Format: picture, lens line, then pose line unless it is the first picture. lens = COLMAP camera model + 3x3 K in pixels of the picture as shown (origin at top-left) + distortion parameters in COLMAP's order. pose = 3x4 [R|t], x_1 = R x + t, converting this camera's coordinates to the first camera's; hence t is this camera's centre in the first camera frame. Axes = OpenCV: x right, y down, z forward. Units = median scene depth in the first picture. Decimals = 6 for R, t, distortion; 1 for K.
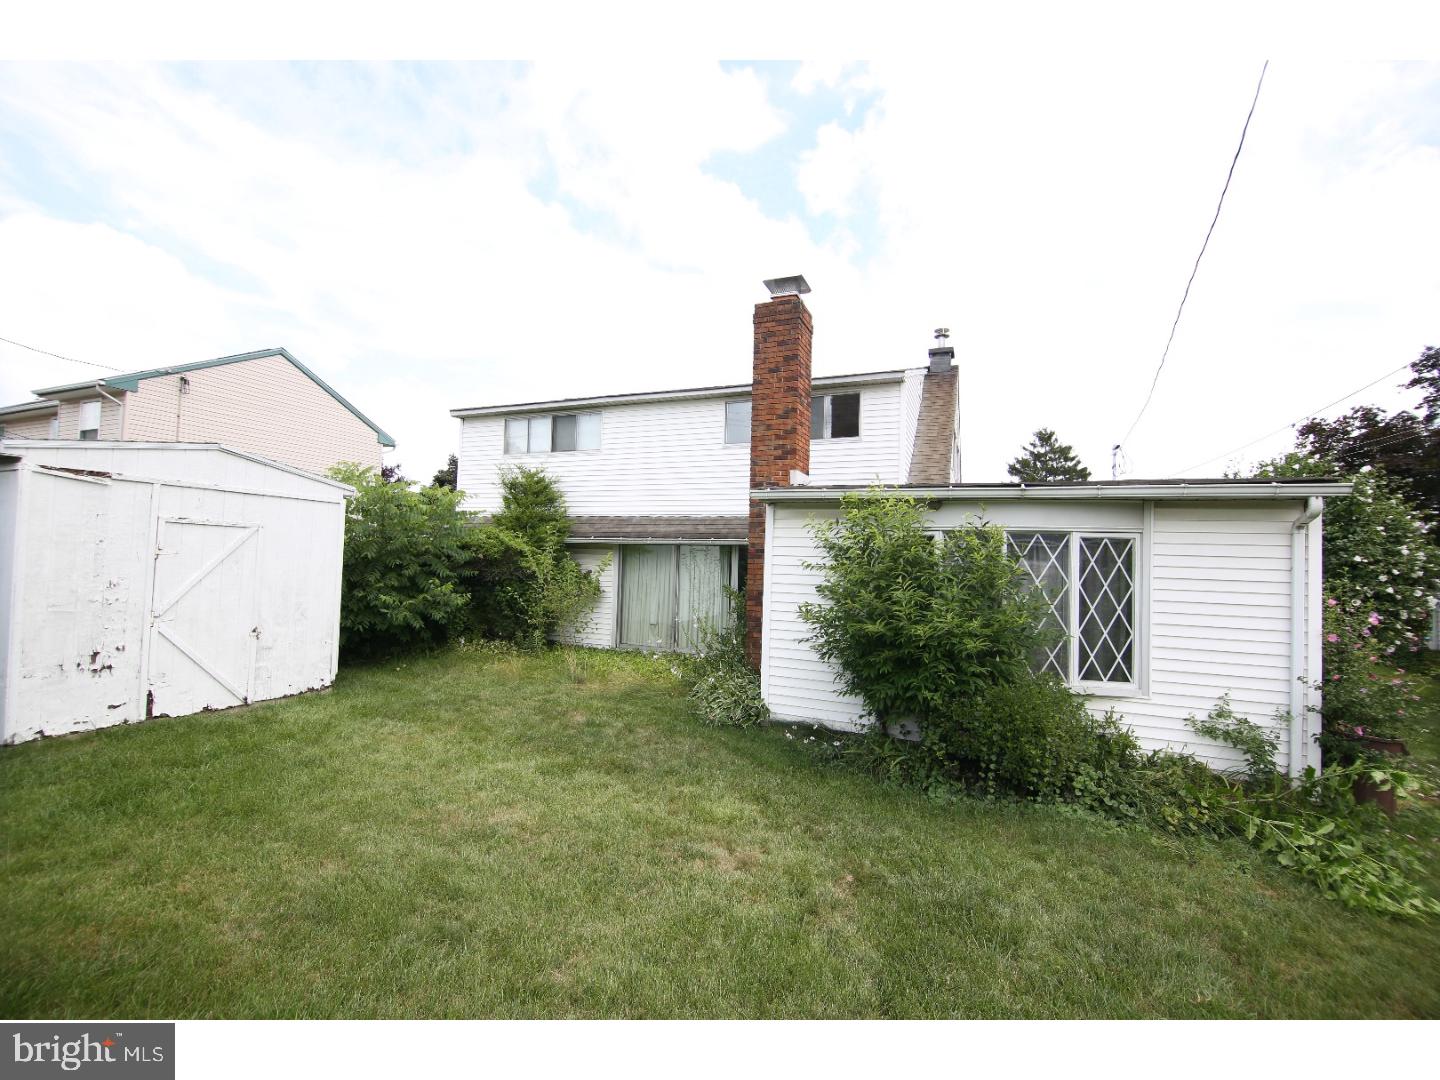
lens RADIAL K [[624.0, 0, 720.0], [0, 624.0, 540.0], [0, 0, 1]] dist [-0.002225, -0.011807]
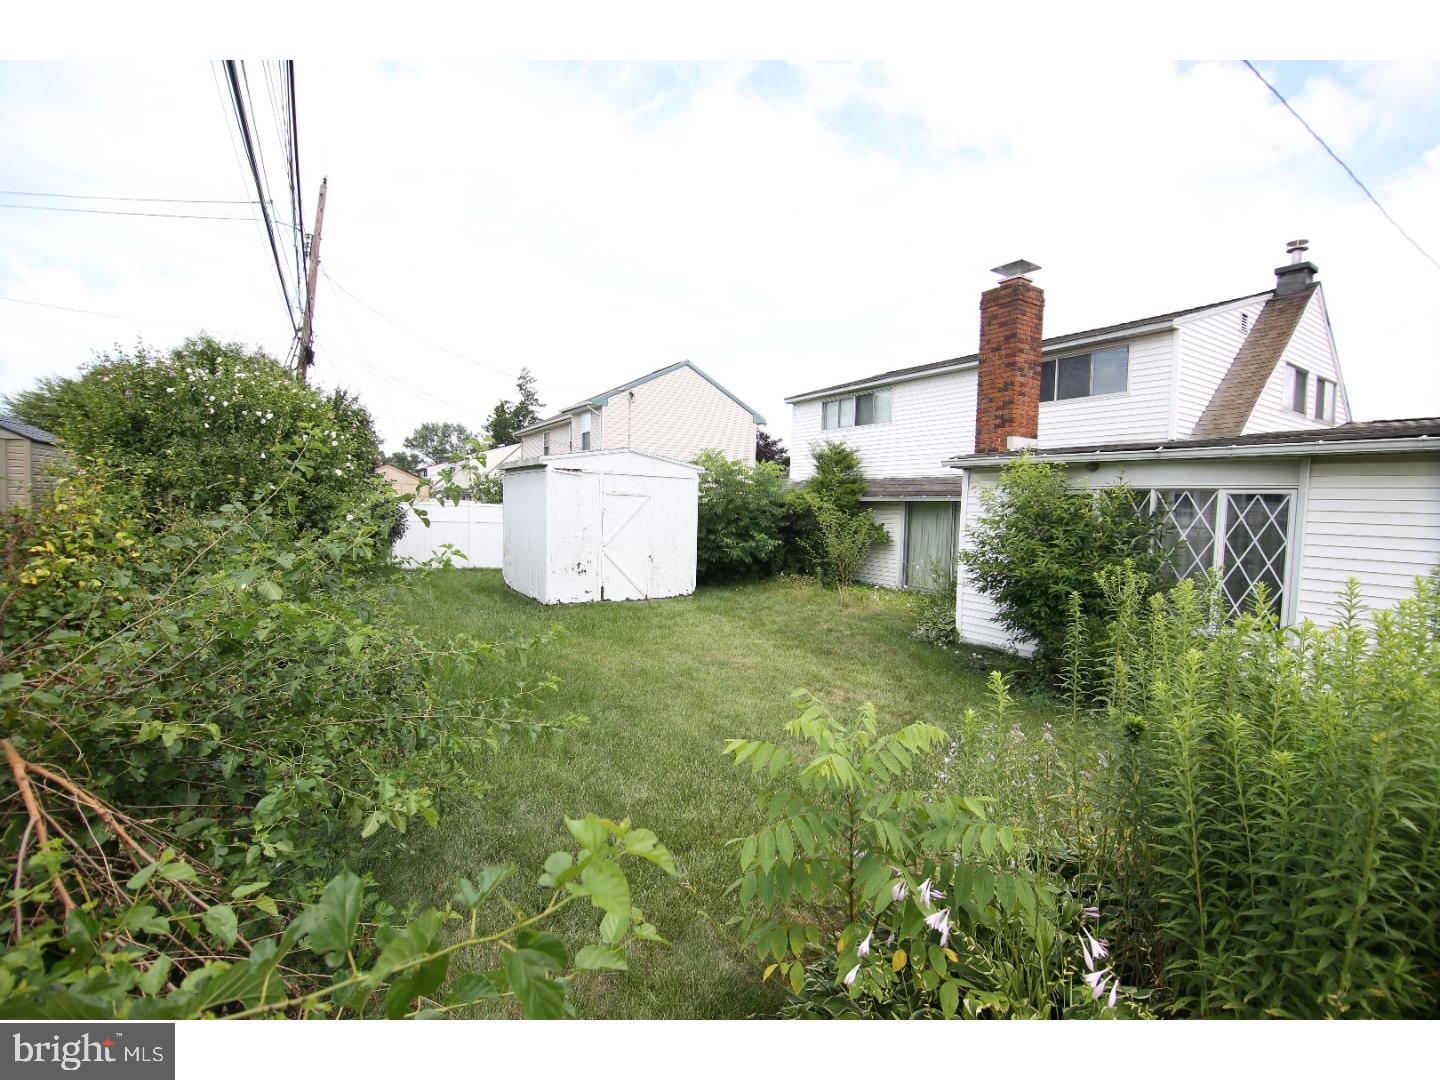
lens RADIAL K [[624.0, 0, 720.0], [0, 624.0, 540.0], [0, 0, 1]] dist [-0.002225, -0.011807]
pose [[0.820304, 0.023673, -0.571437, 0.324155], [0.017574, 0.997628, 0.066558, -0.007857], [0.571657, -0.064640, 0.817943, -0.241130]]
